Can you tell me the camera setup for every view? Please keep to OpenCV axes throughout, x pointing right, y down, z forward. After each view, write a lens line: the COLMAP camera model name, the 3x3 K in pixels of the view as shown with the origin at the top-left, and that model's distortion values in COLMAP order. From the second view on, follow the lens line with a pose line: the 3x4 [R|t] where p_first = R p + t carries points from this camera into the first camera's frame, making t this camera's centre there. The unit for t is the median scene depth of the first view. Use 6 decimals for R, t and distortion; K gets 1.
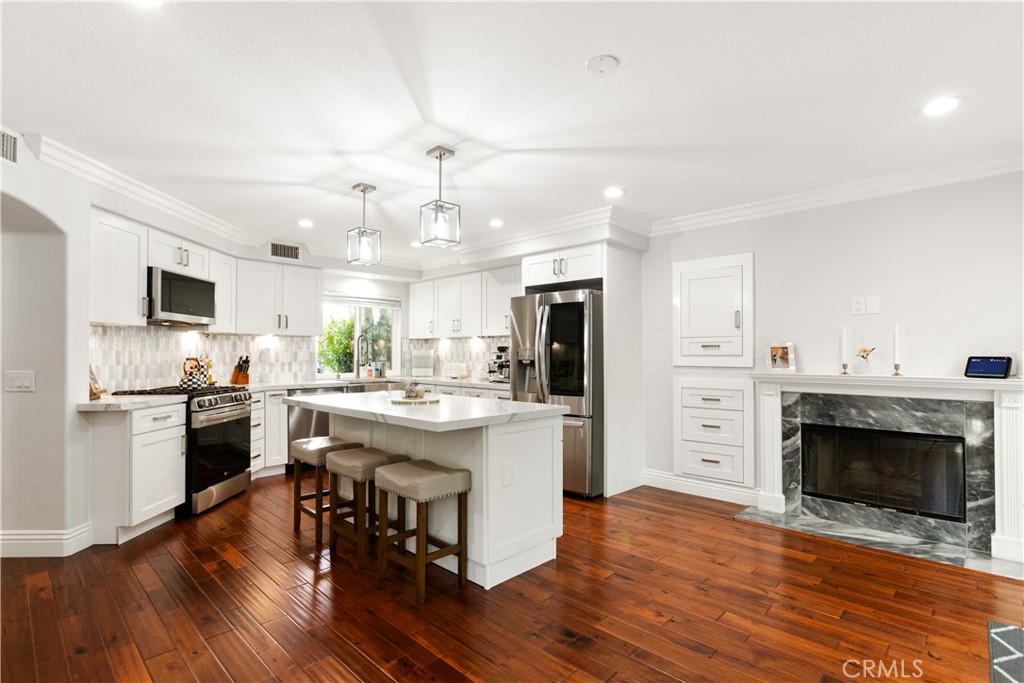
lens RADIAL K [[495.5, 0, 506.6], [0, 495.5, 349.7], [0, 0, 1]] dist [-0.004432, 0.003014]
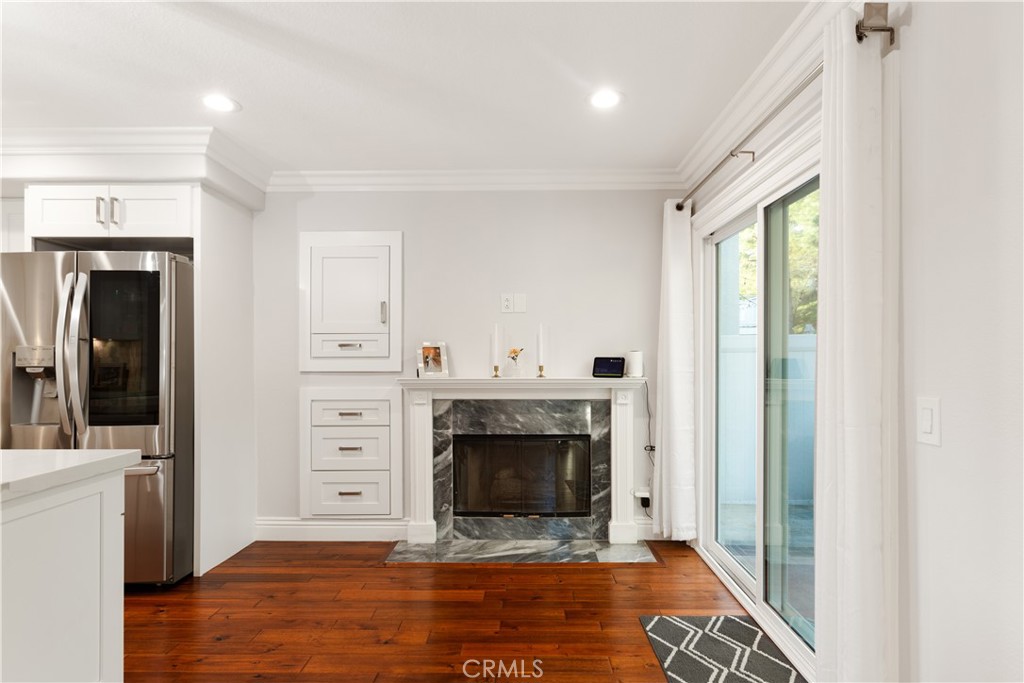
lens RADIAL K [[550.5, 0, 514.4], [0, 550.5, 352.5], [0, 0, 1]] dist [-0.002909, 0.006319]
pose [[0.726922, 0.002188, 0.686716, 0.007054], [-0.003389, 0.999994, 0.000402, 0.002916], [-0.686711, -0.002620, 0.726926, 0.216745]]
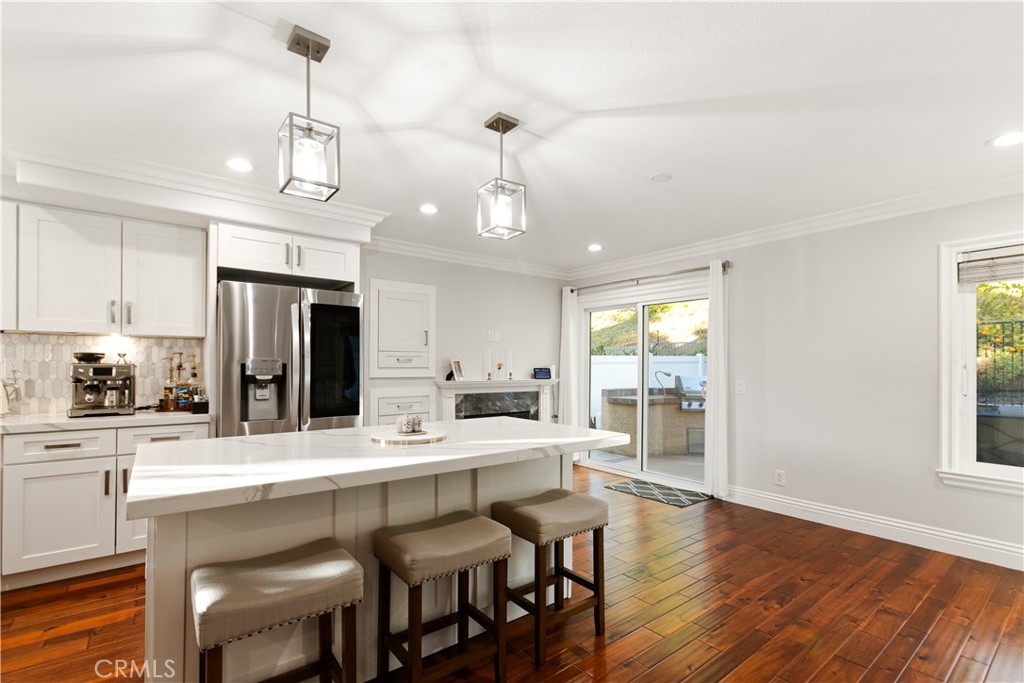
lens RADIAL K [[464.0, 0, 511.5], [0, 464.0, 361.6], [0, 0, 1]] dist [0.008968, 0.003281]
pose [[0.143304, 0.009697, 0.989631, -0.684336], [-0.011794, 0.999898, -0.008090, 0.003550], [-0.989608, -0.010512, 0.143403, 0.668197]]
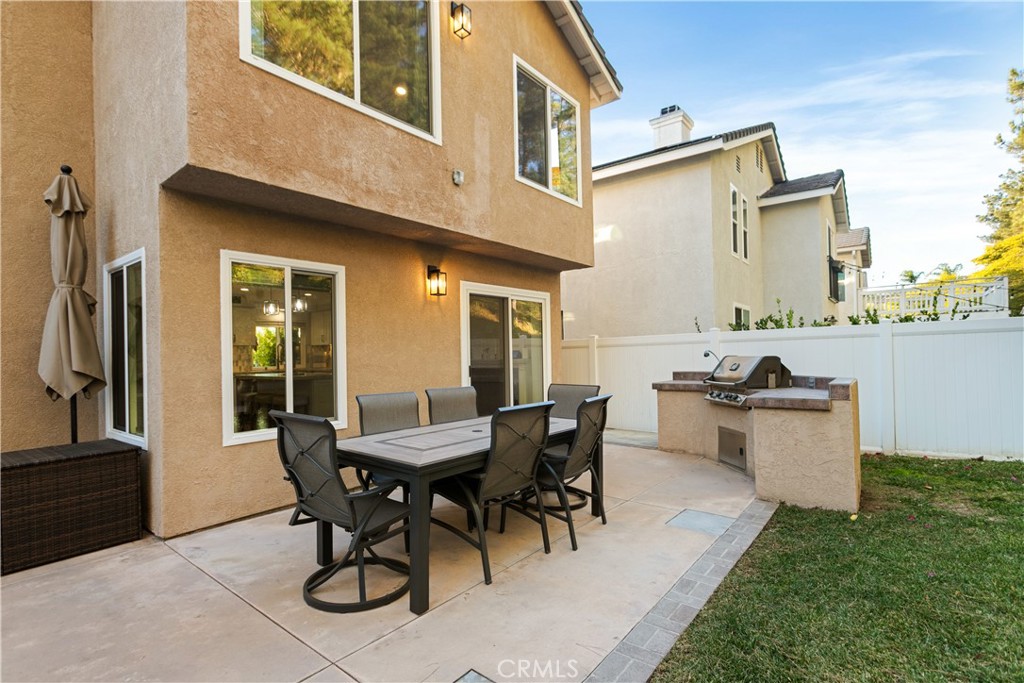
lens RADIAL K [[495.5, 0, 512.0], [0, 495.5, 346.0], [0, 0, 1]] dist [-0.004432, 0.003014]
pose [[0.995381, -0.002589, 0.095972, 0.570000], [0.003089, 0.999982, -0.005060, -0.016779], [-0.095957, 0.005333, 0.995371, -1.310076]]
